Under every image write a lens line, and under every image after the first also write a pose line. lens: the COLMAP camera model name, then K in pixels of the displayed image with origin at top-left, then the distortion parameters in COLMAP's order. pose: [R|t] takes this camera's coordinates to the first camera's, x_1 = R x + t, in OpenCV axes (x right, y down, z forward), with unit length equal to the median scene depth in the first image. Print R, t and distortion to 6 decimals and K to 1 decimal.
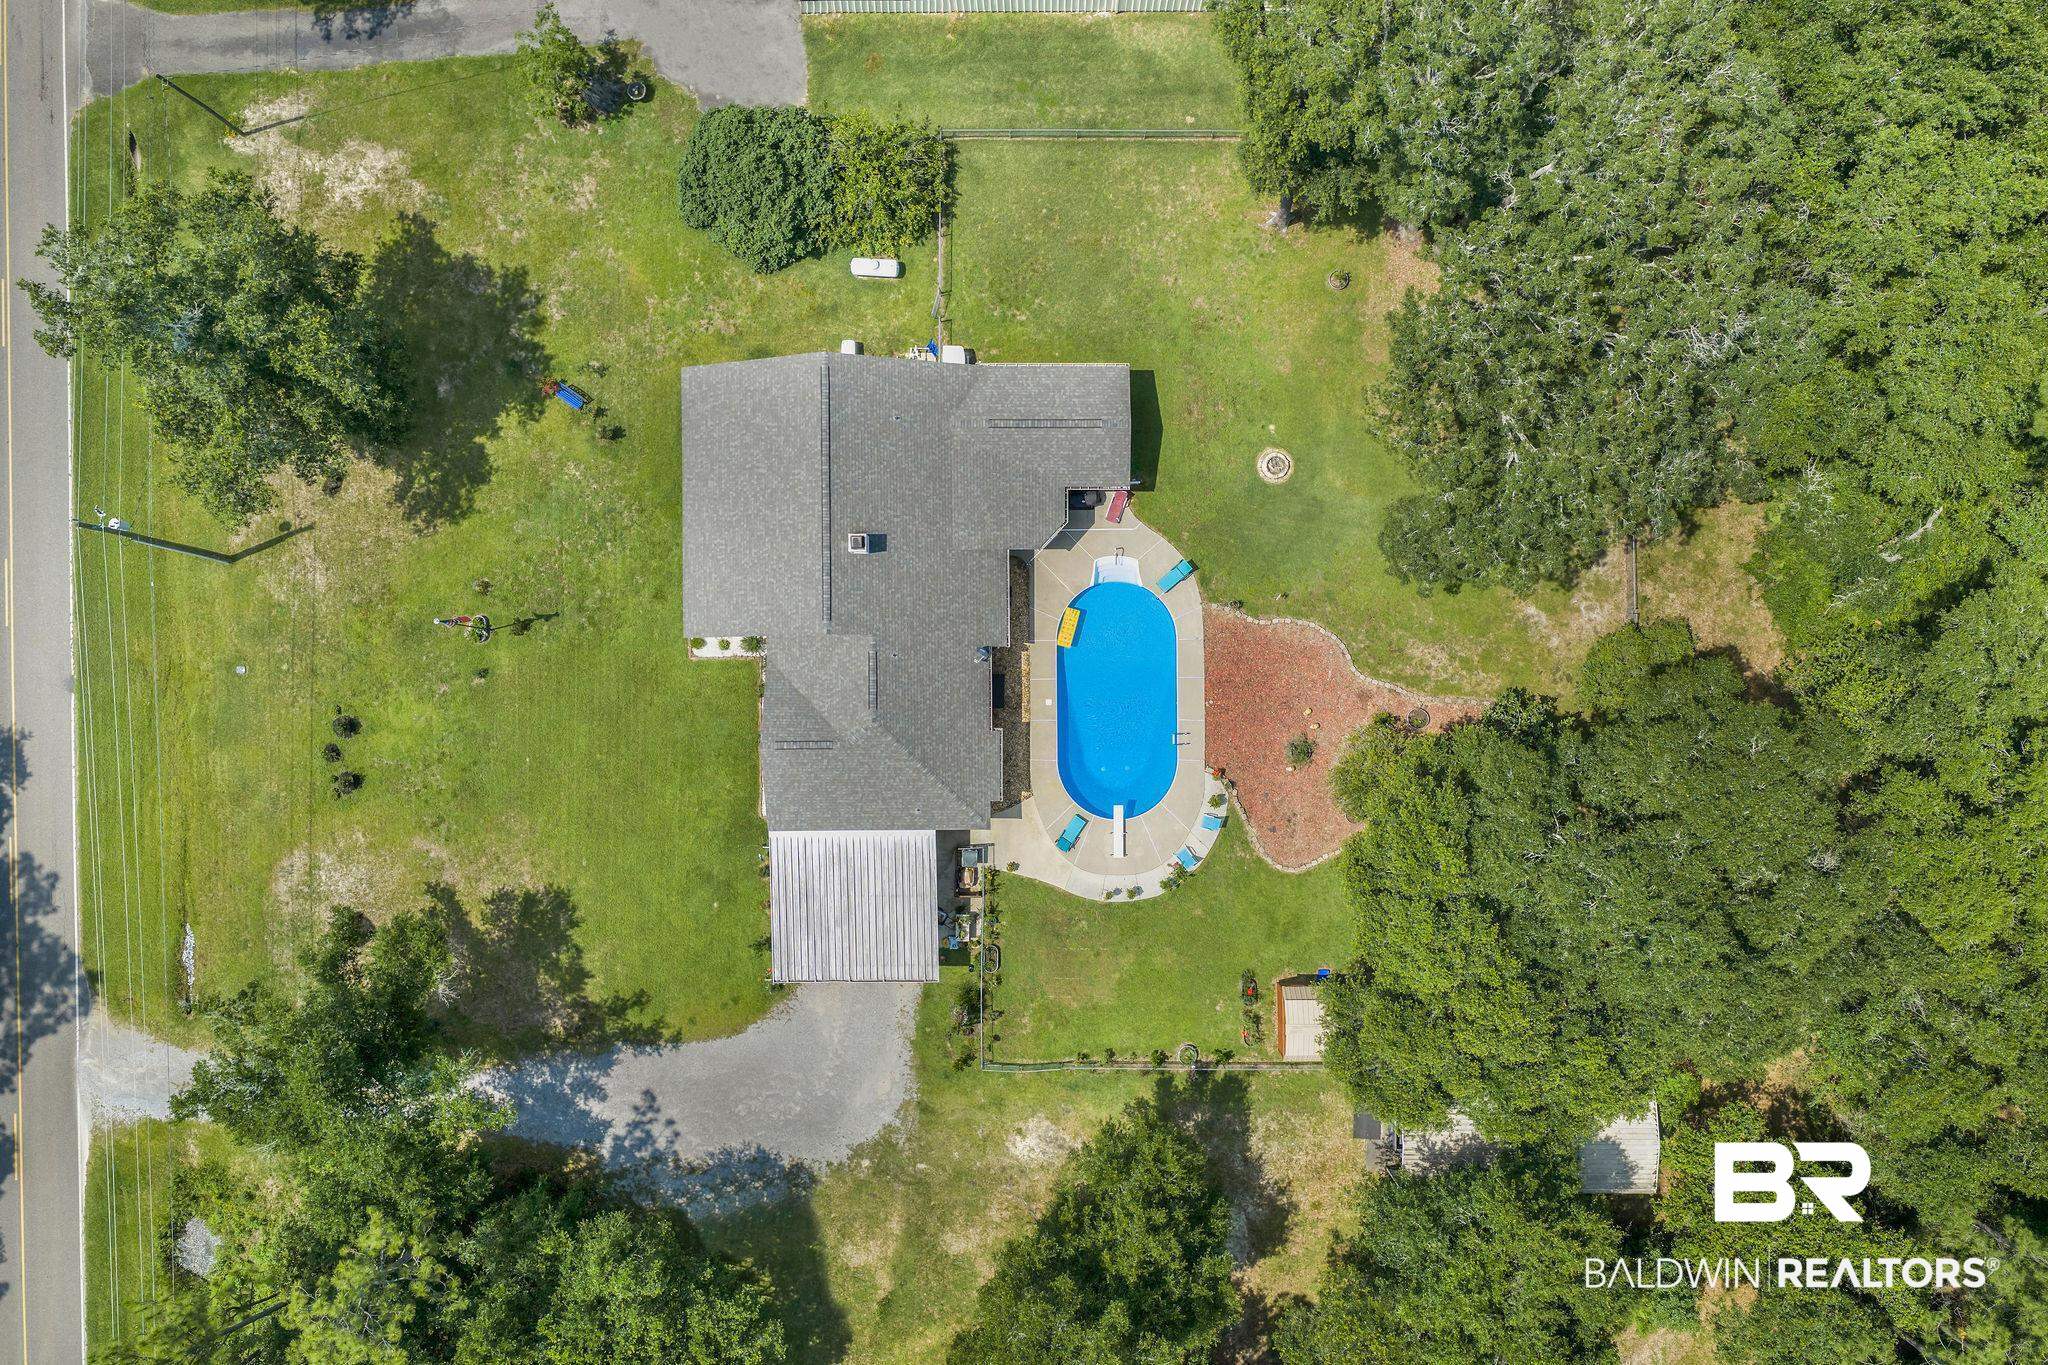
lens RADIAL K [[1697.9, 0, 1032.1], [0, 1697.9, 678.5], [0, 0, 1]] dist [0.042768, -0.084251]
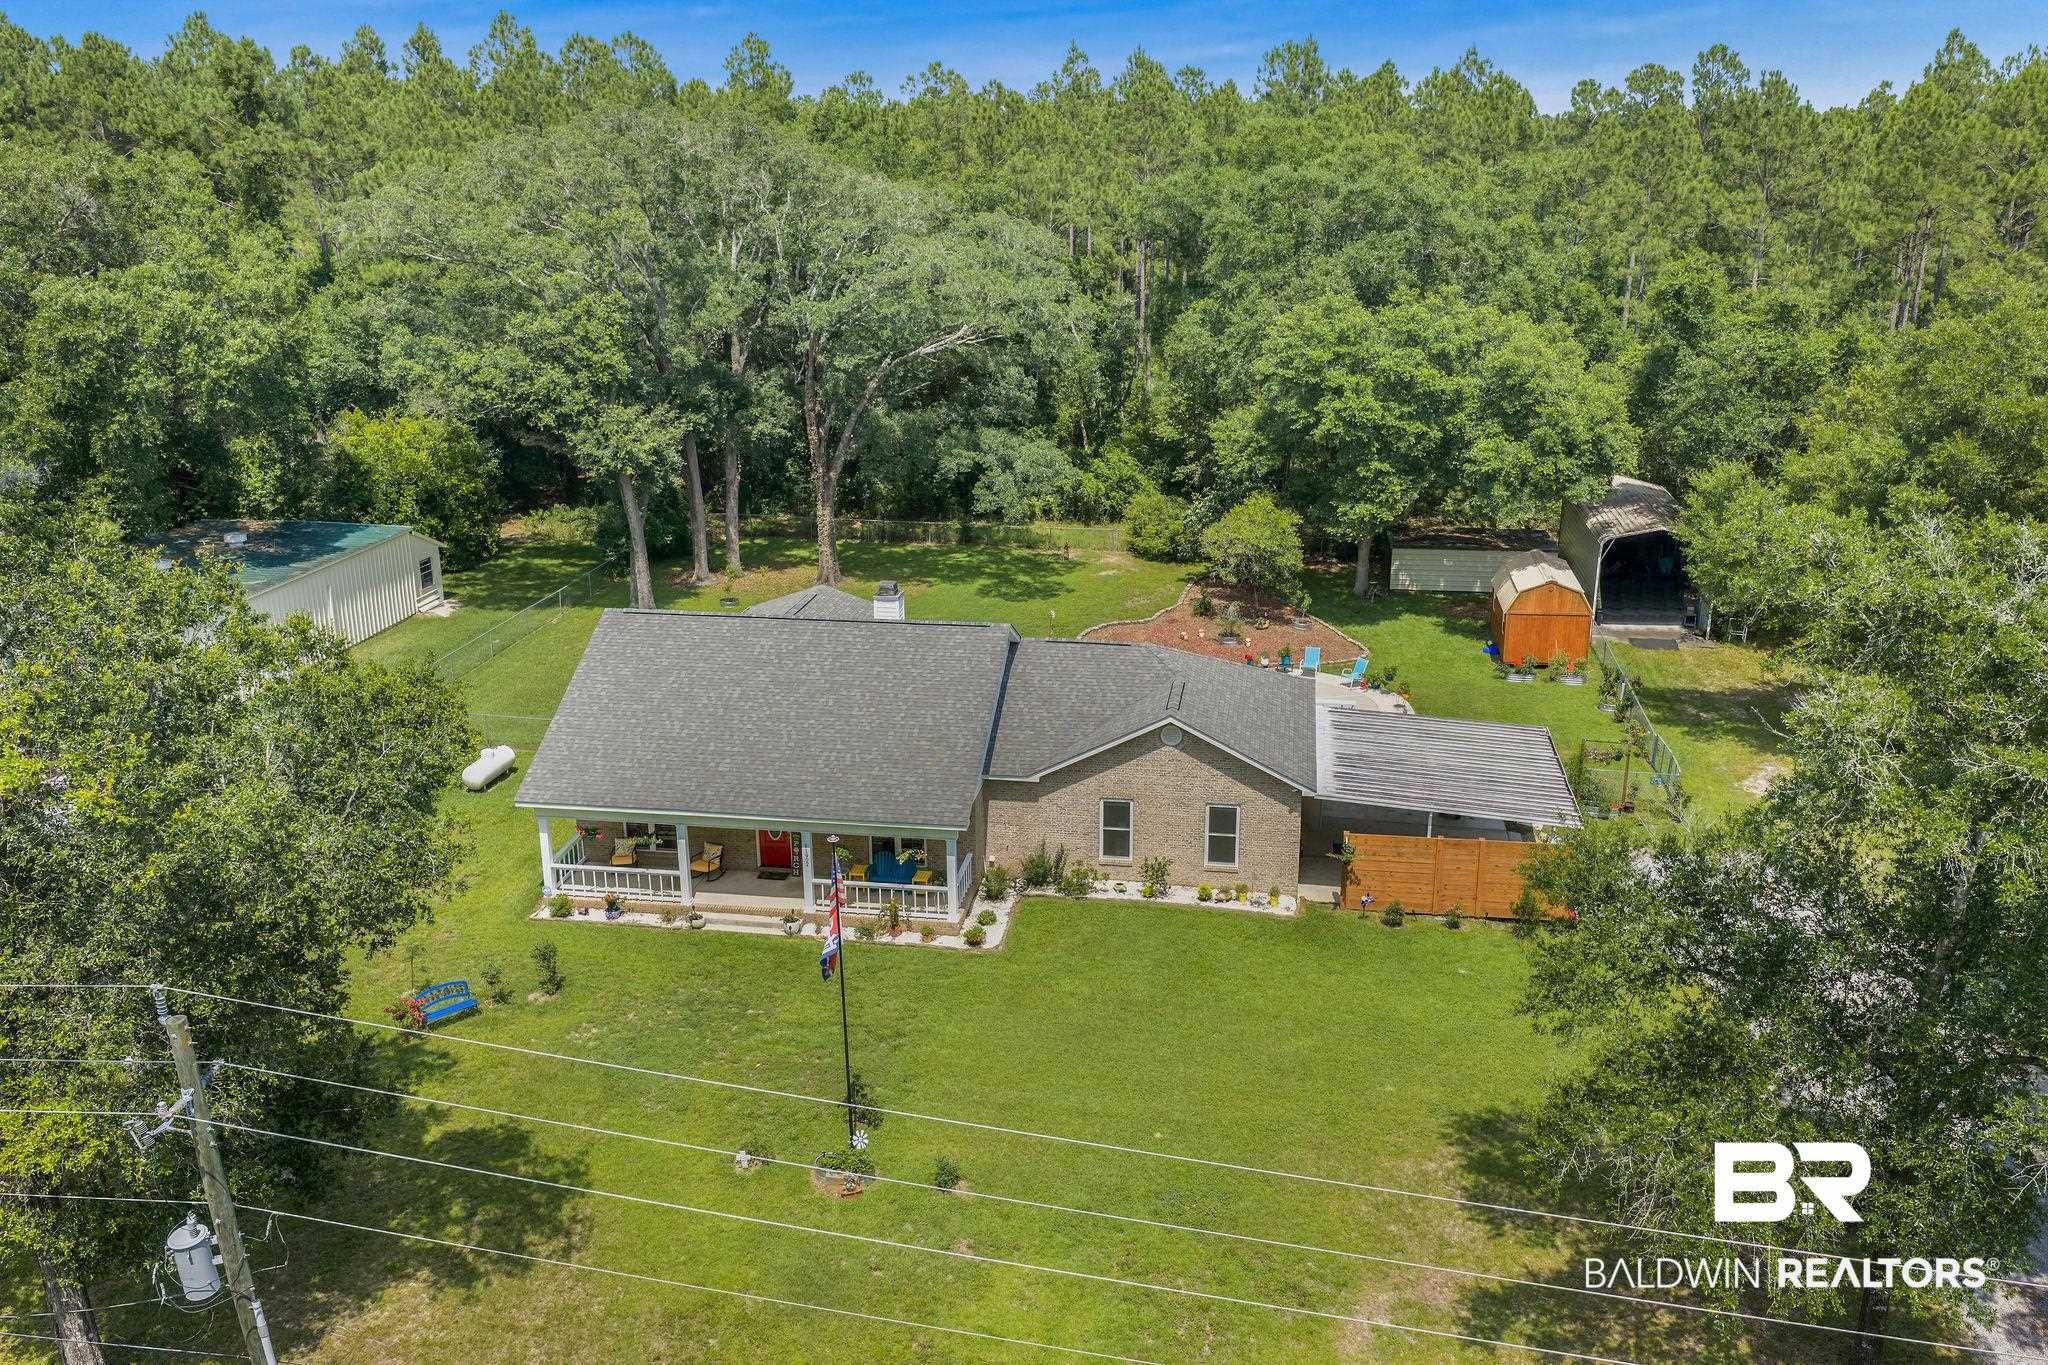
lens RADIAL K [[1697.9, 0, 1032.1], [0, 1697.9, 678.5], [0, 0, 1]] dist [0.042768, -0.084251]
pose [[0.163057, -0.302146, 0.939213, -0.681056], [0.986601, 0.055278, -0.153501, 0.076256], [-0.005538, 0.951658, 0.307111, 0.748841]]
